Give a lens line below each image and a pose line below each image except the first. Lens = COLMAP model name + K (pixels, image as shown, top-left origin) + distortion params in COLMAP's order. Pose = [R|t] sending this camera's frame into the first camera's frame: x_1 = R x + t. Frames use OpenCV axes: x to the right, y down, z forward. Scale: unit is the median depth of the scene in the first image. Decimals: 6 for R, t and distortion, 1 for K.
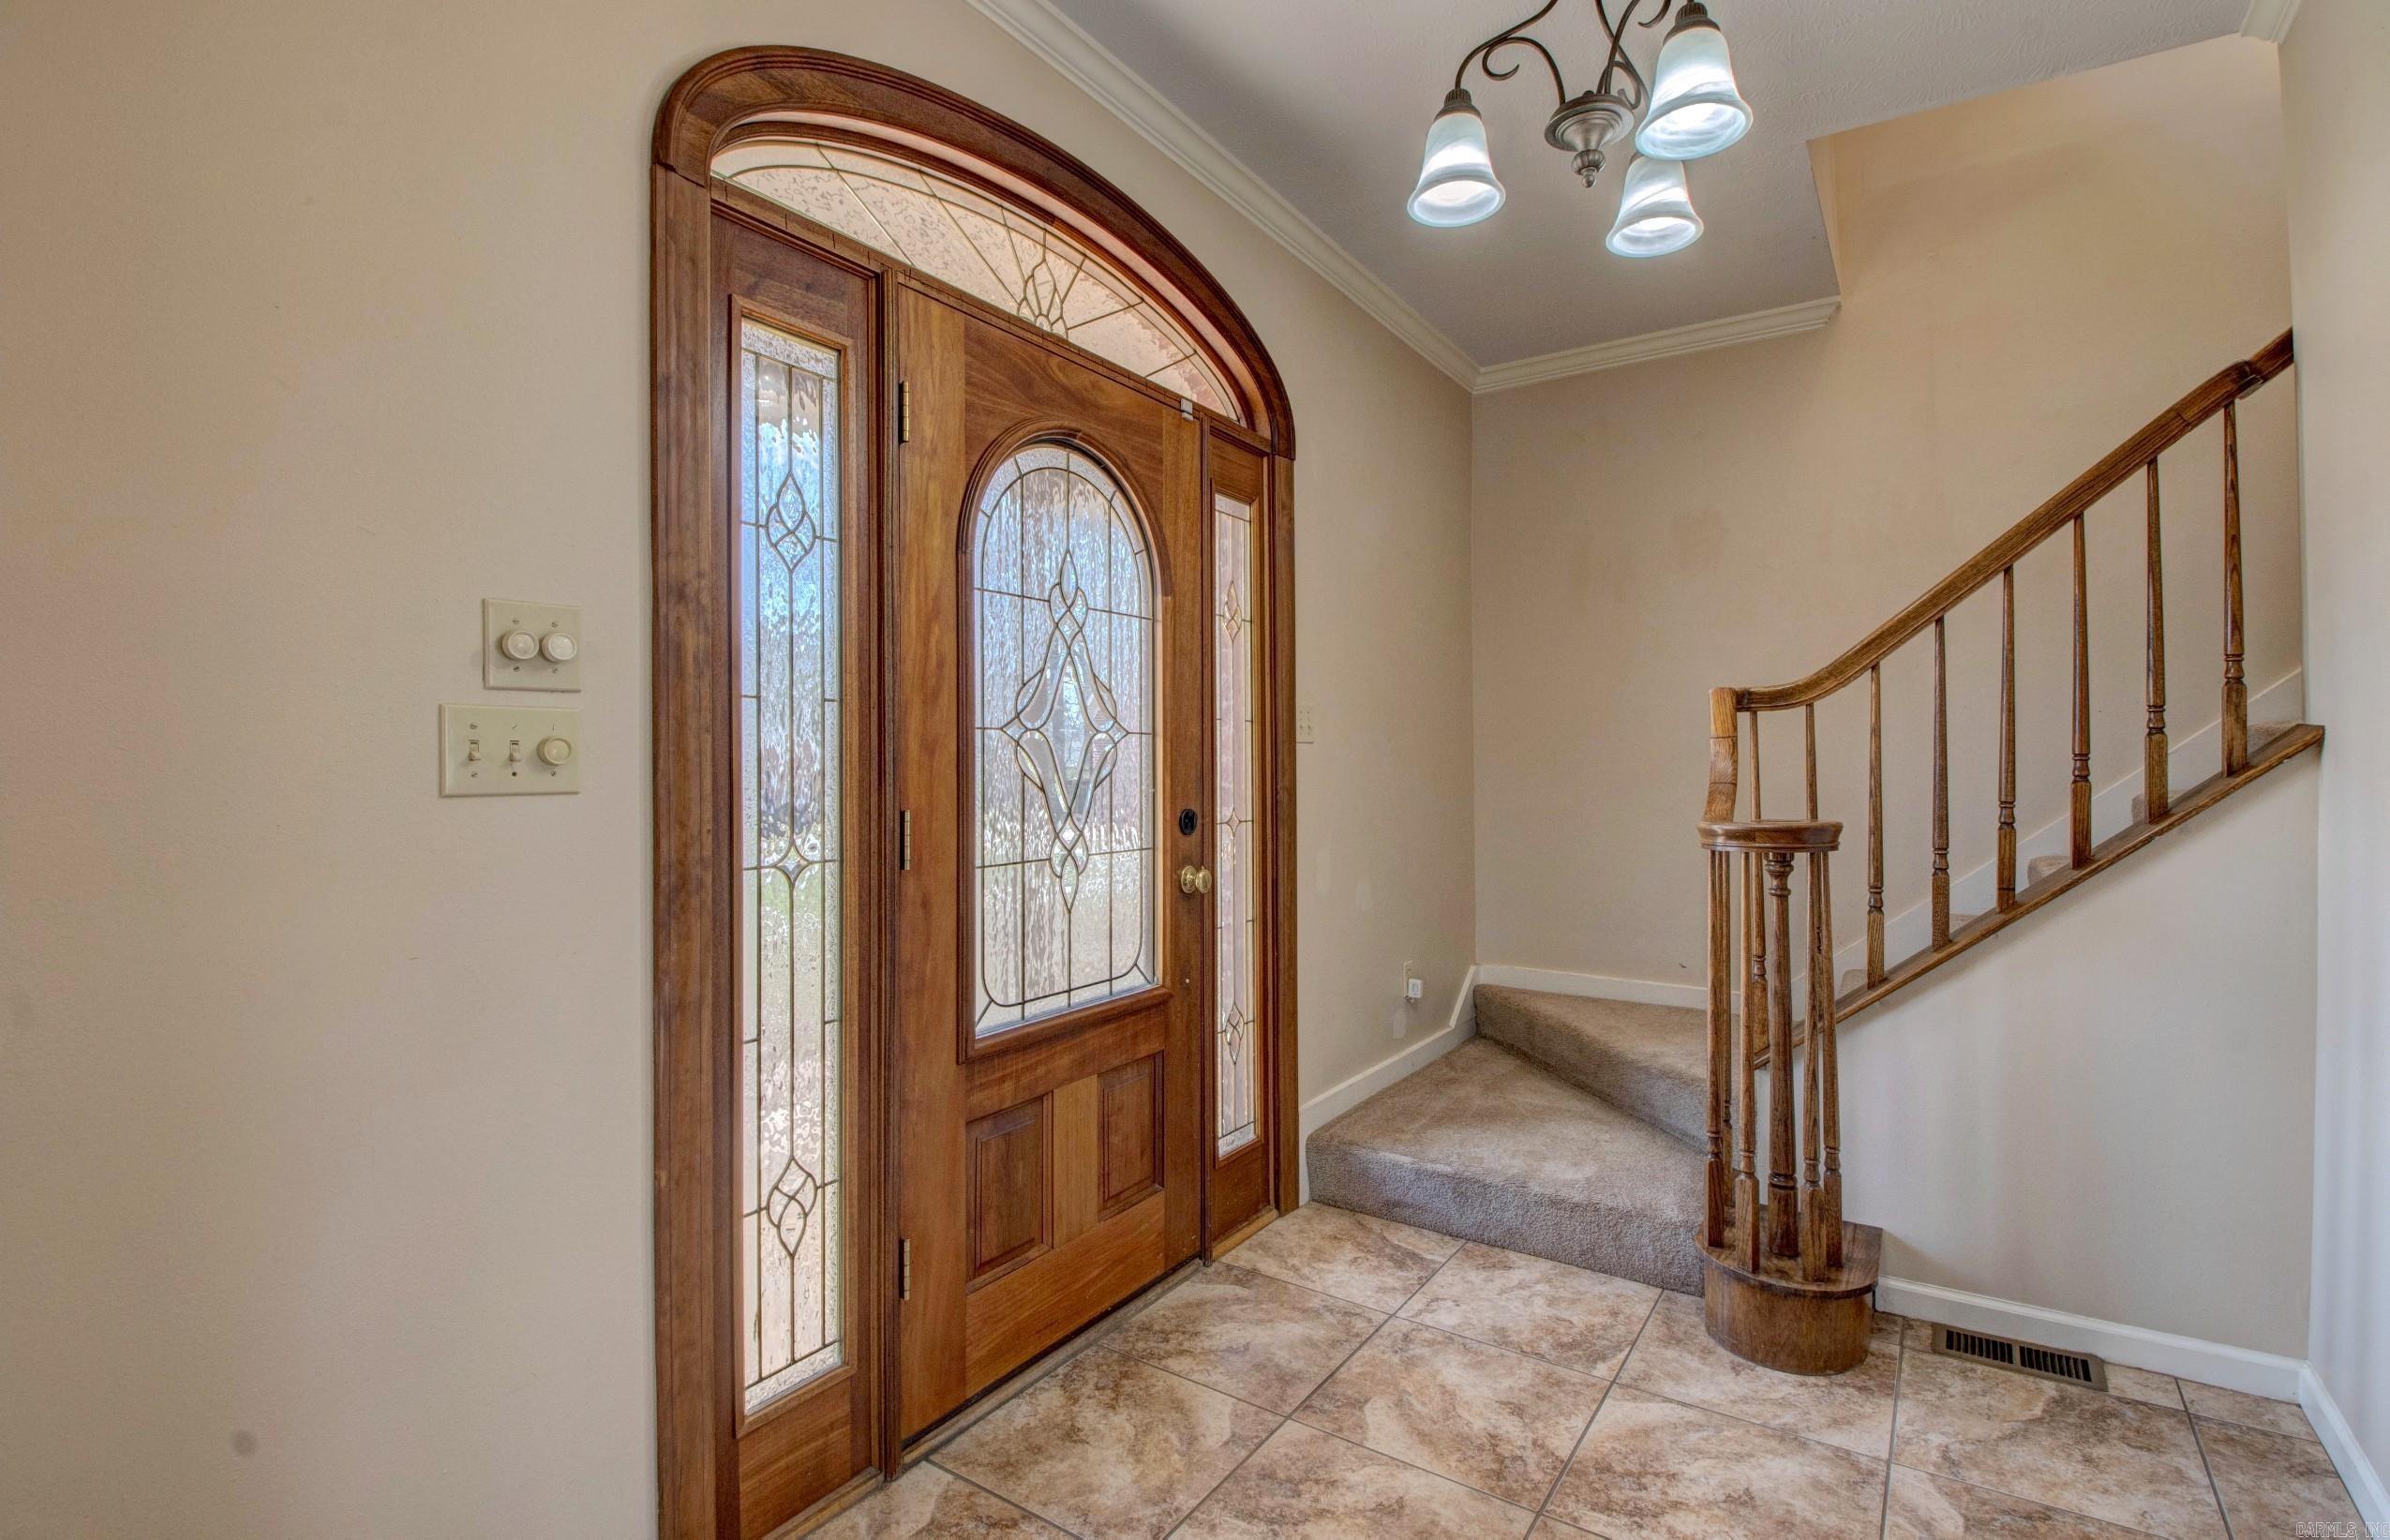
lens RADIAL K [[1115.4, 0, 1173.9], [0, 1115.4, 763.0], [0, 0, 1]] dist [-0.001088, -0.014220]
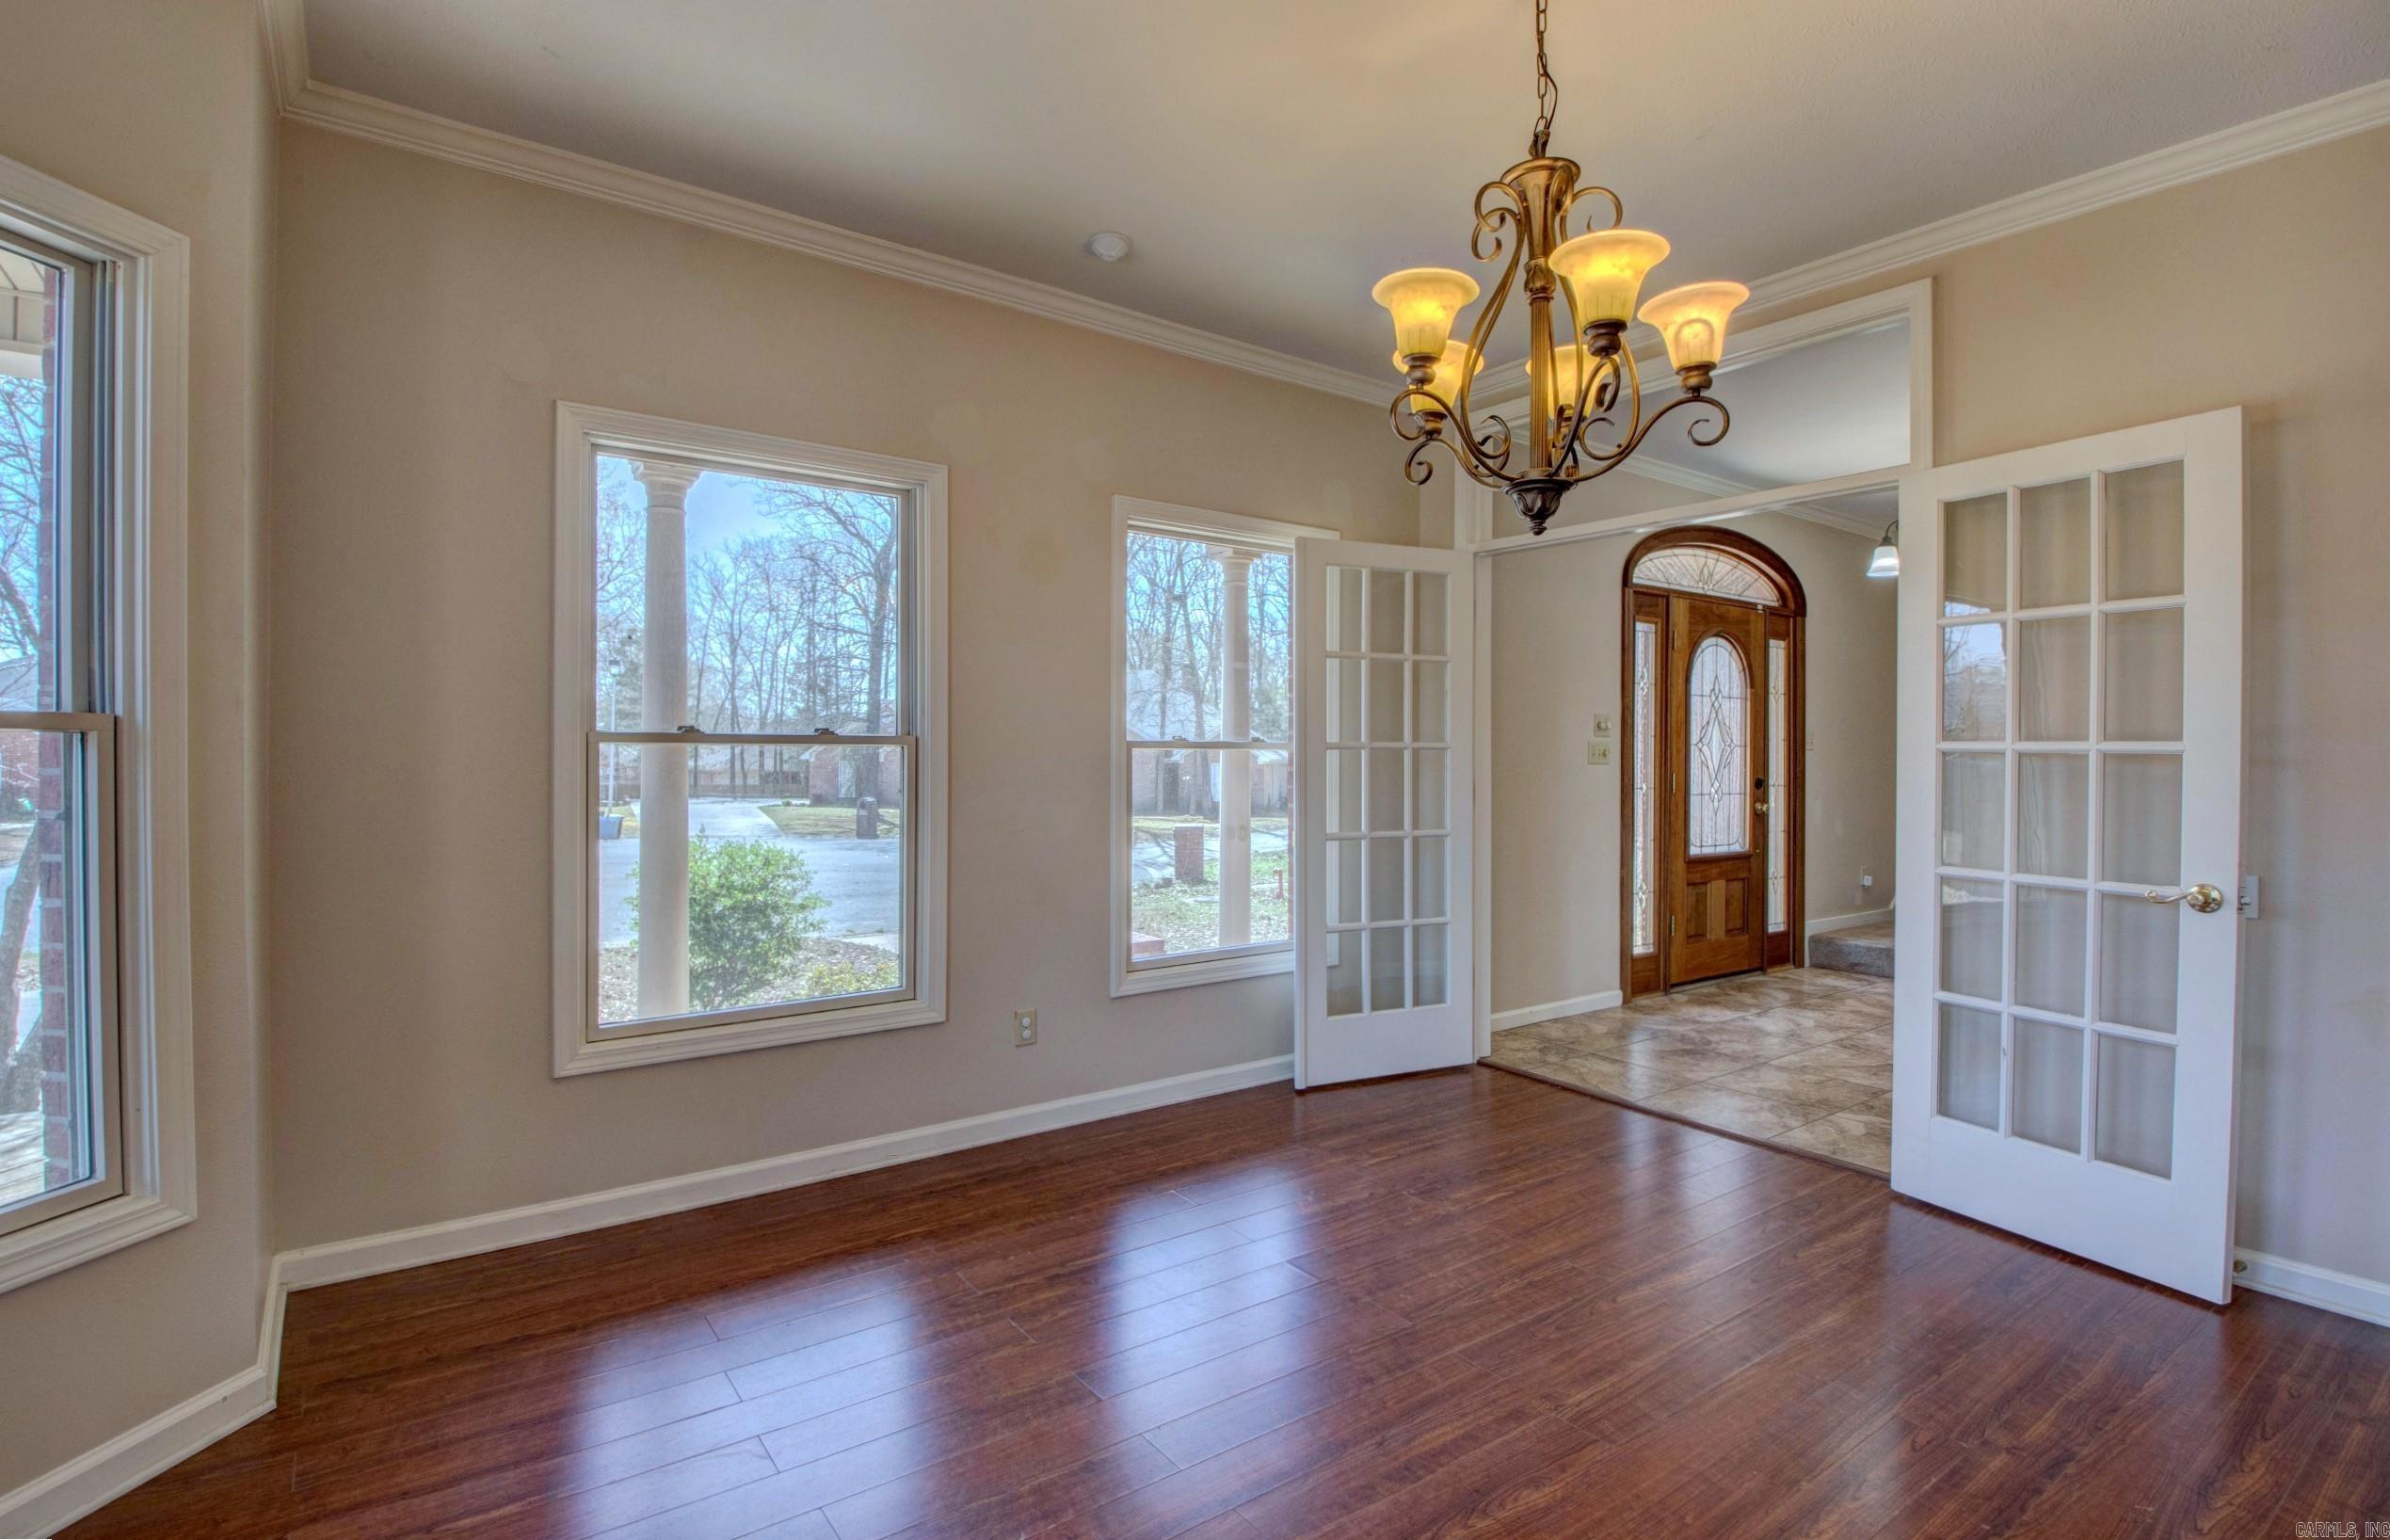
lens RADIAL K [[1115.4, 0, 1148.4], [0, 1115.4, 762.7], [0, 0, 1]] dist [-0.001088, -0.014220]
pose [[0.935669, 0.012160, -0.352670, -0.377255], [-0.011280, 0.999926, 0.004551, 0.013078], [0.352700, -0.000280, 0.935737, -1.712750]]
